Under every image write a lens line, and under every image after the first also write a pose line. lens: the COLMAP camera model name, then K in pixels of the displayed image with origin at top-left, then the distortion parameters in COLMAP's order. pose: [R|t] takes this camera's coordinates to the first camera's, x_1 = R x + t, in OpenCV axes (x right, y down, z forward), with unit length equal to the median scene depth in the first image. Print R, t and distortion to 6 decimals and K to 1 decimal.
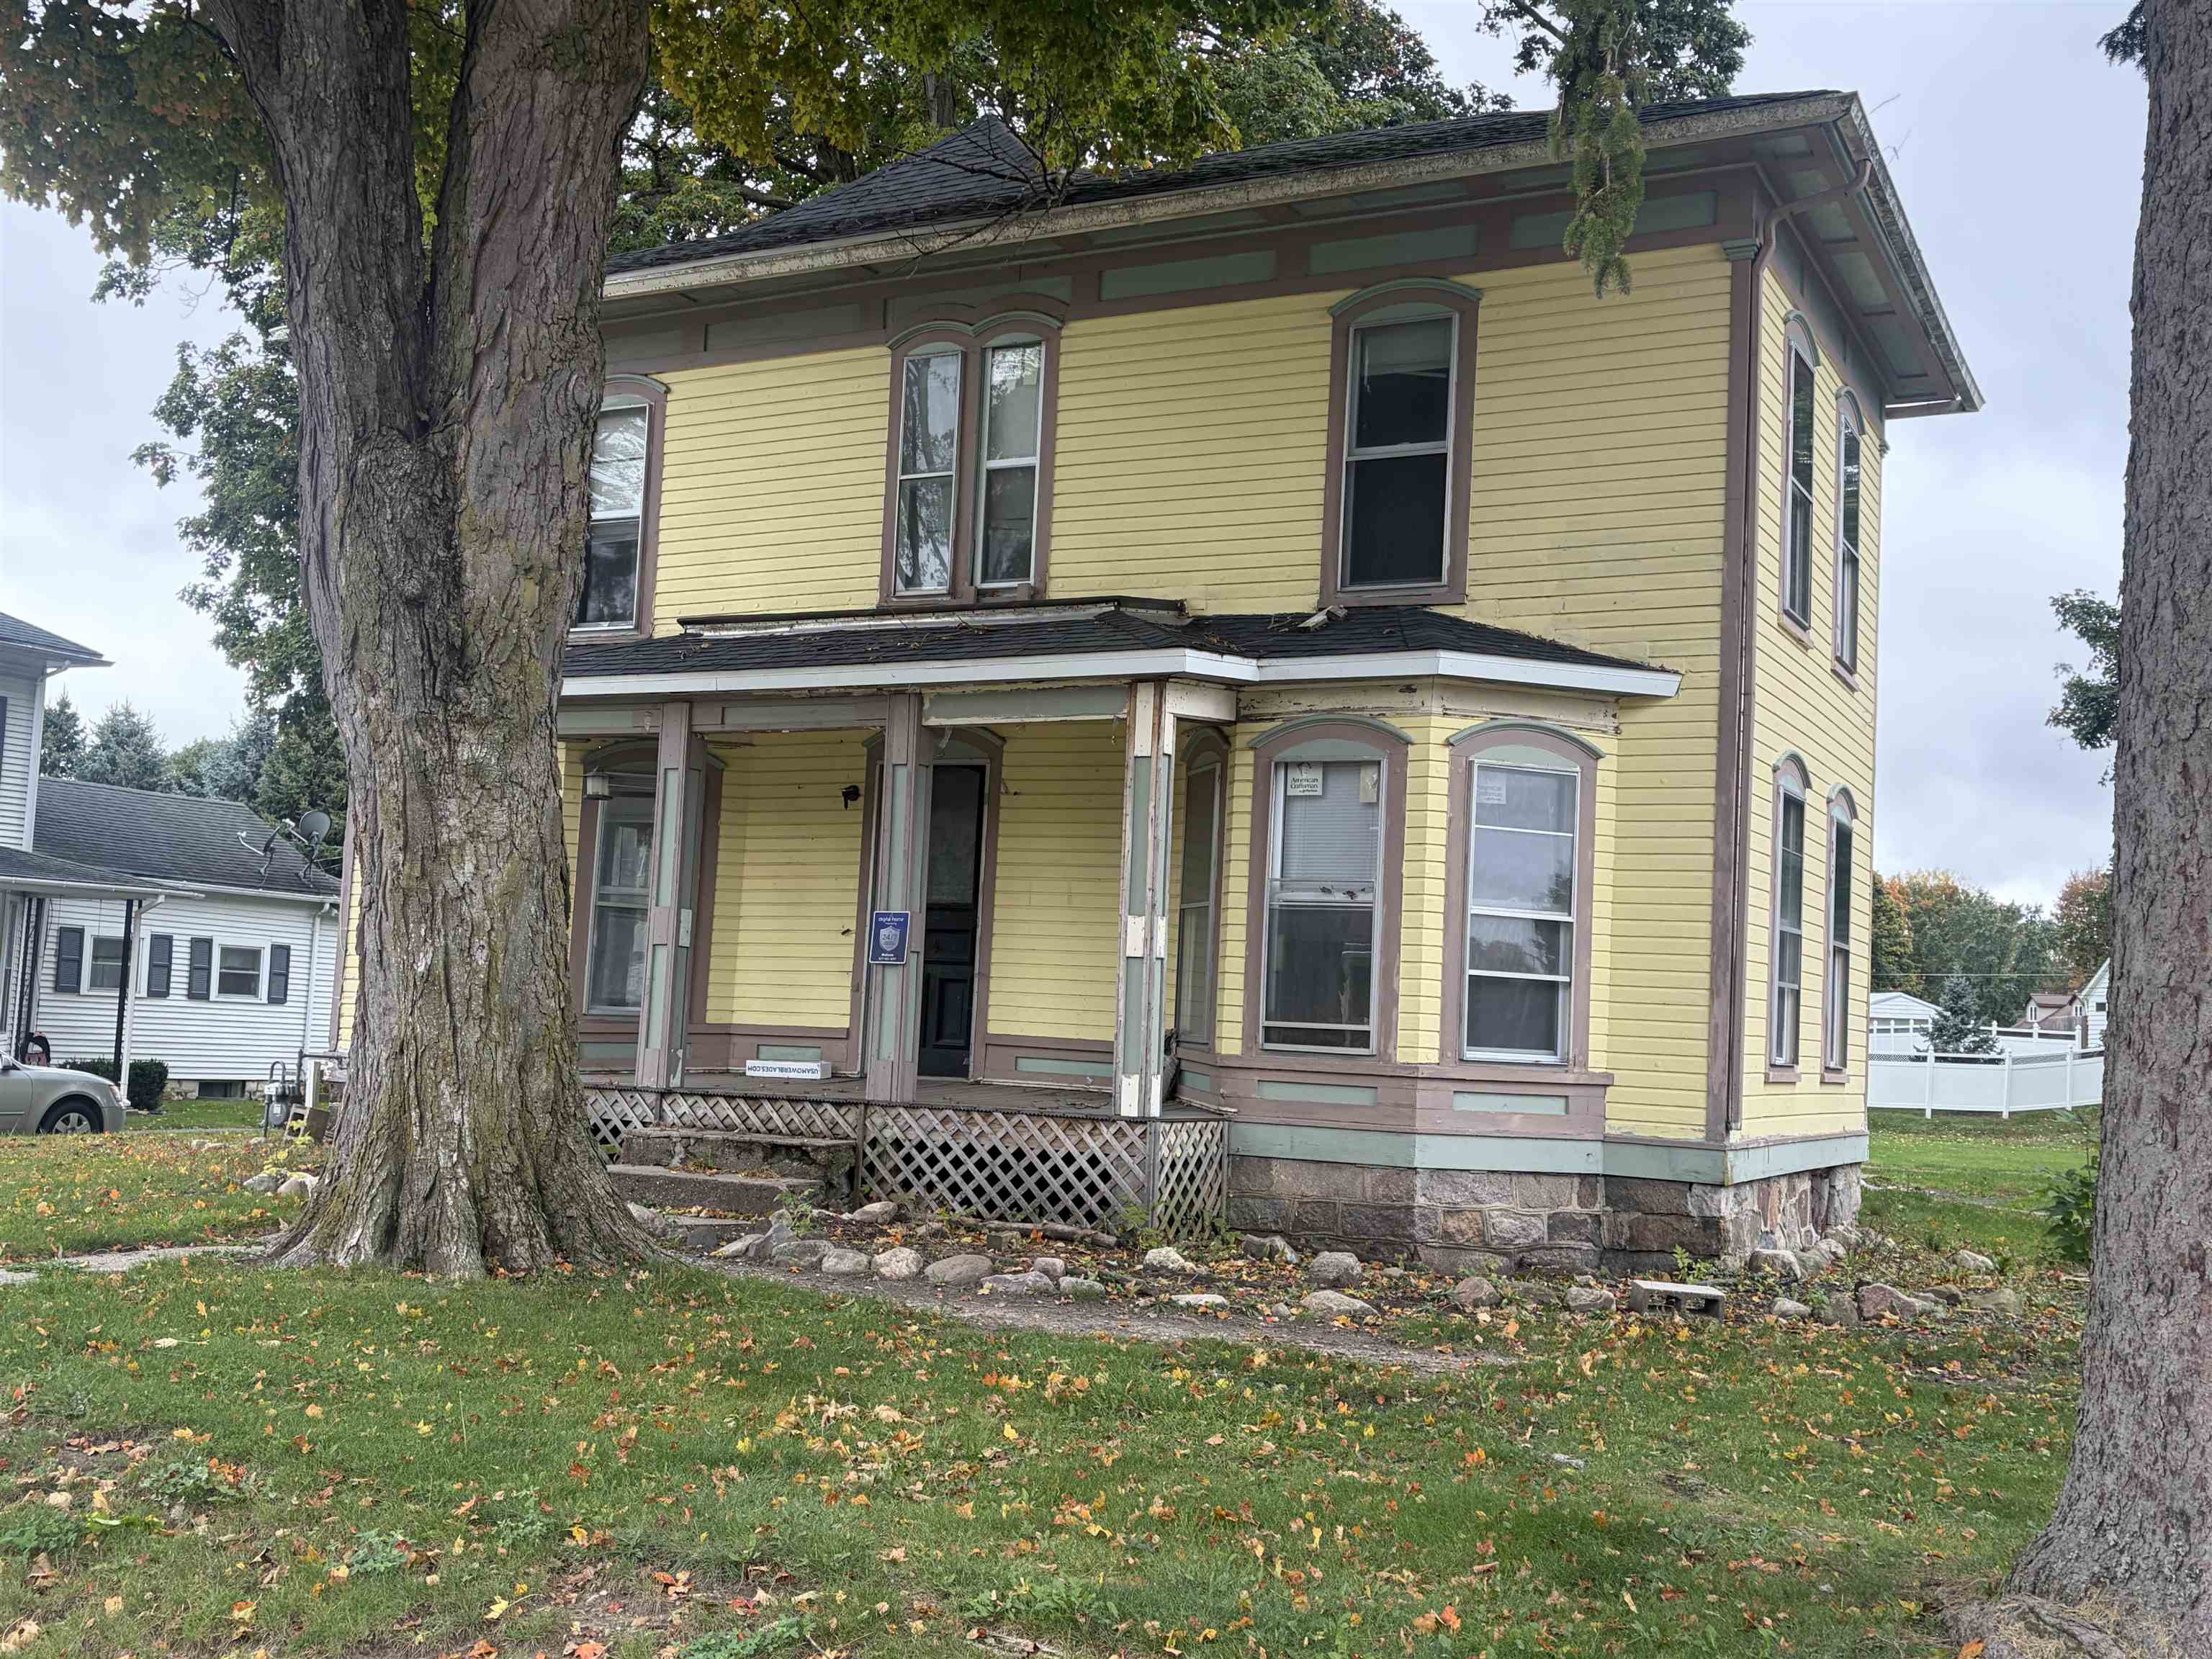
lens RADIAL K [[2229.5, 0, 1110.2], [0, 2229.5, 827.1], [0, 0, 1]] dist [0.043547, 0.000000]
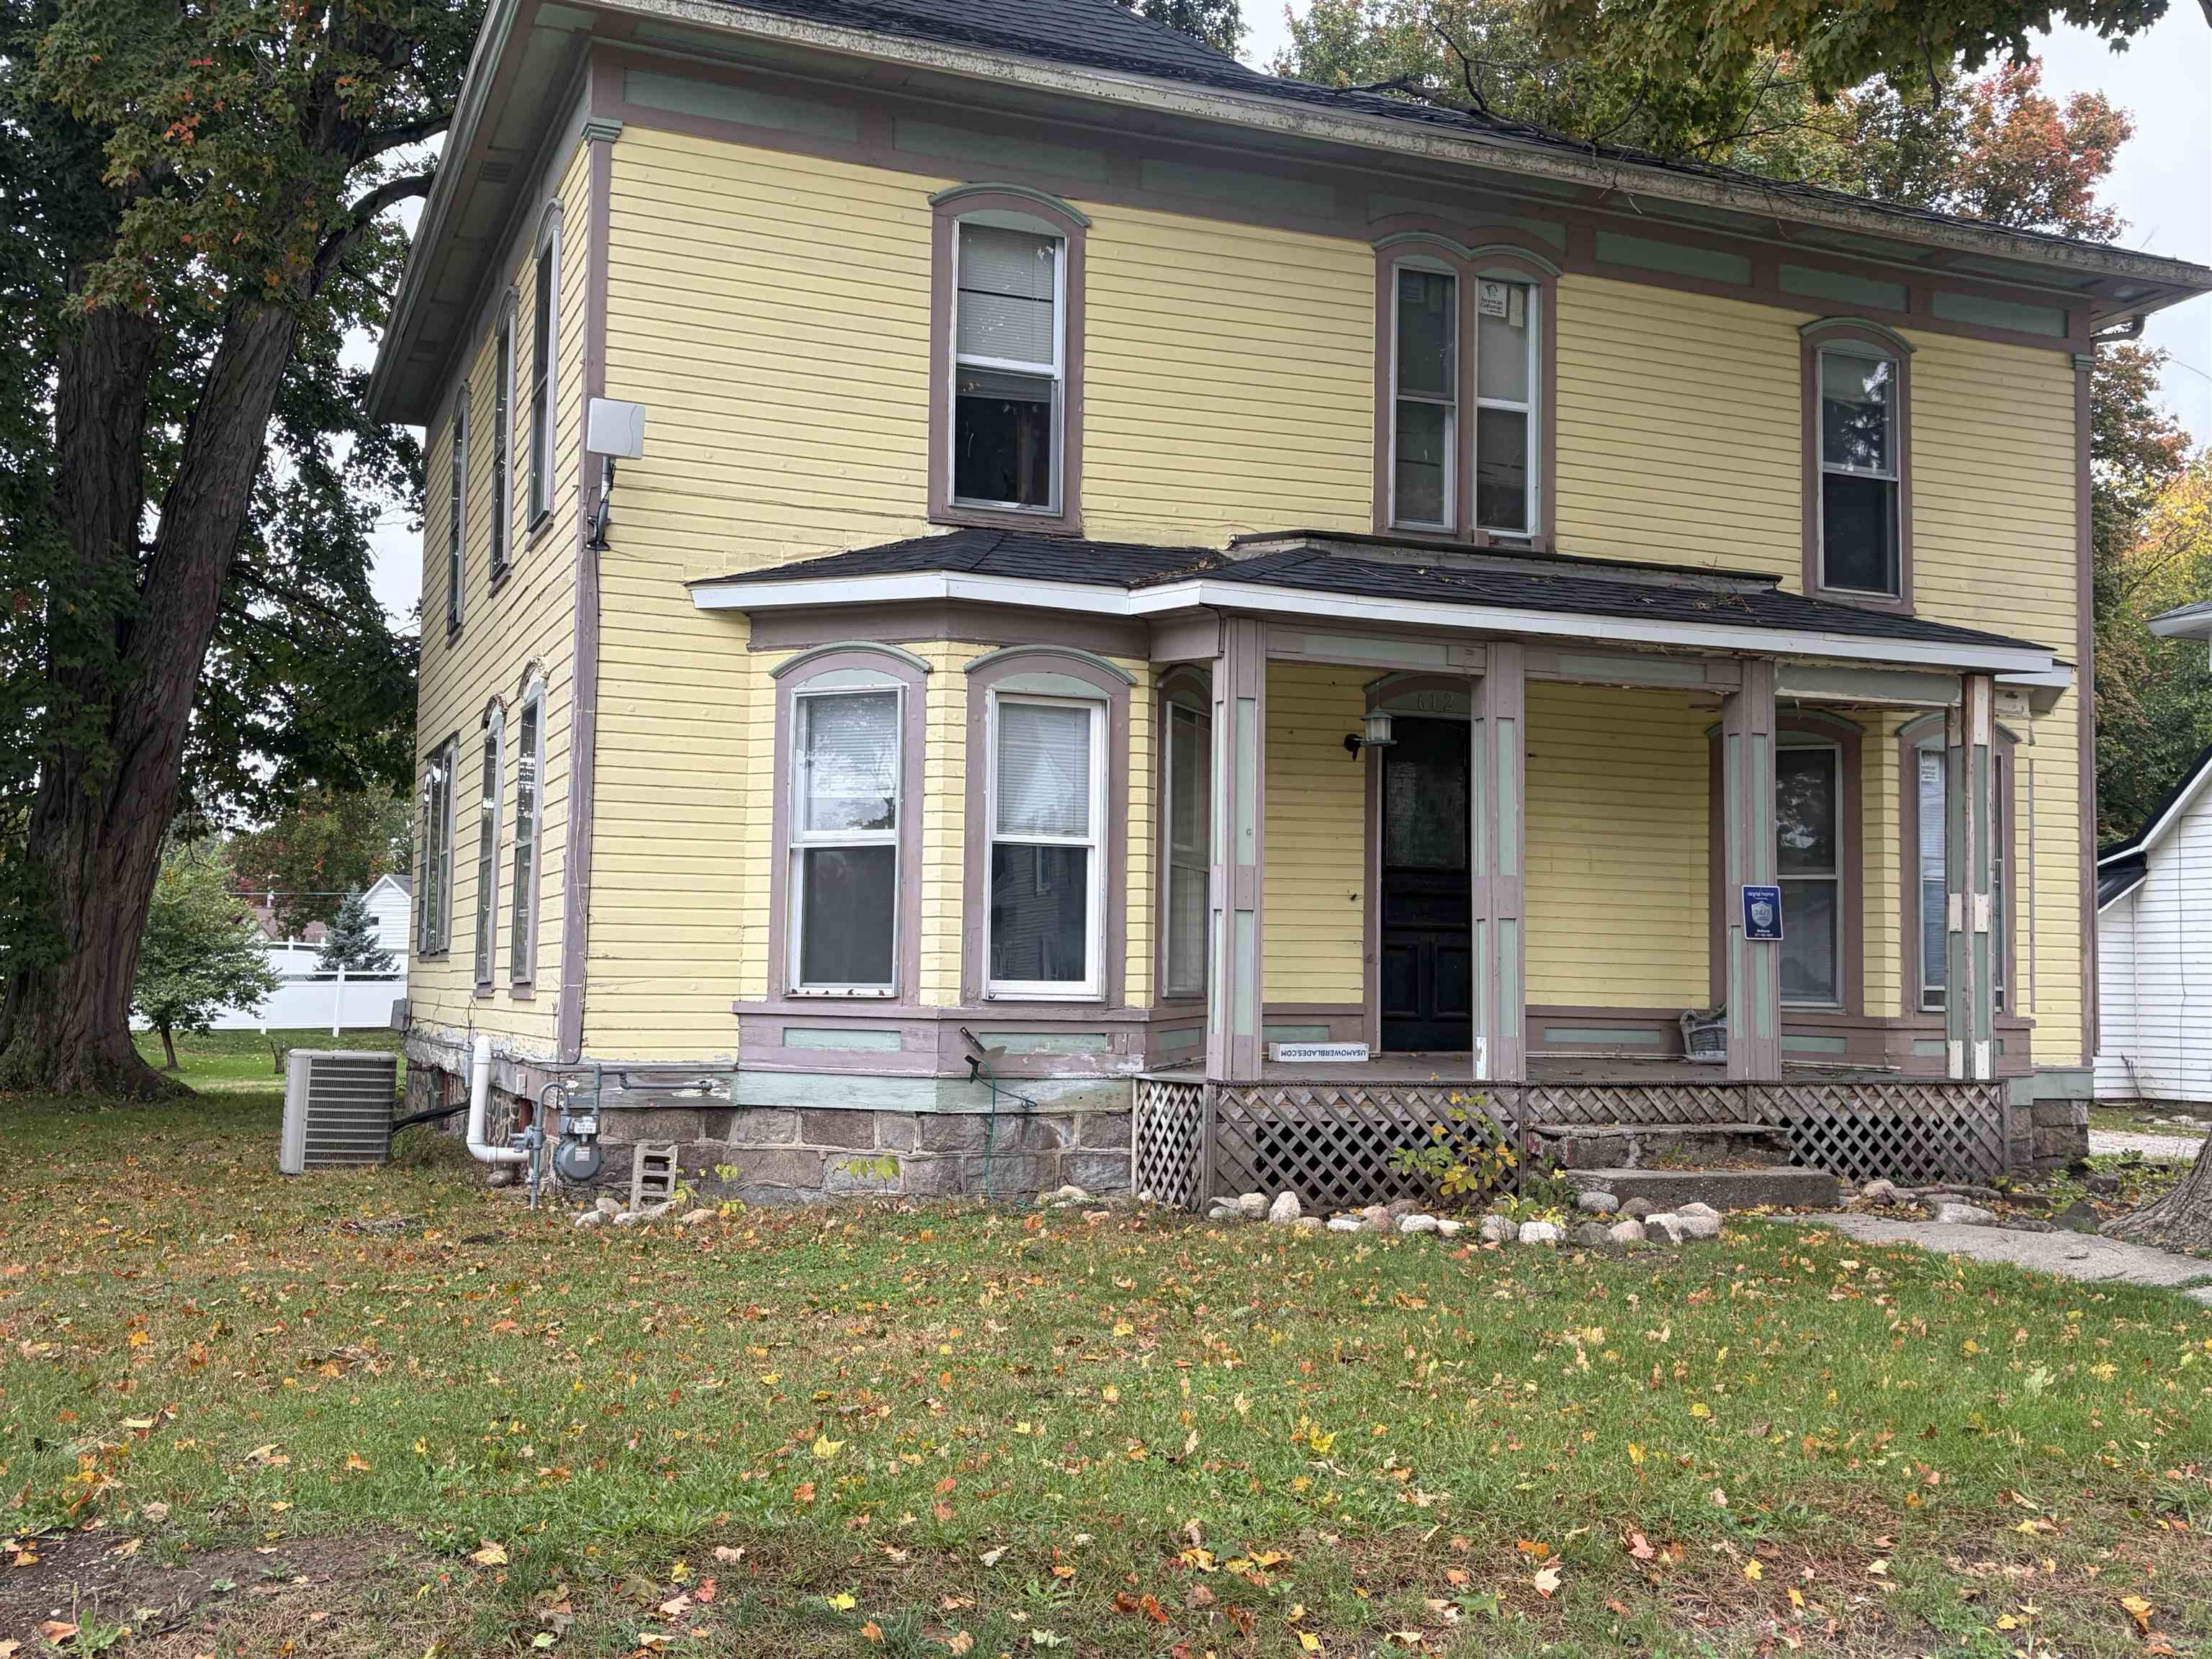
lens RADIAL K [[2229.5, 0, 1105.4], [0, 2229.5, 832.4], [0, 0, 1]] dist [0.043547, 0.000000]
pose [[0.636130, 0.016698, 0.771401, -0.958105], [-0.050584, 0.998518, 0.020099, 0.008825], [-0.769922, -0.051806, 0.636032, 0.555152]]
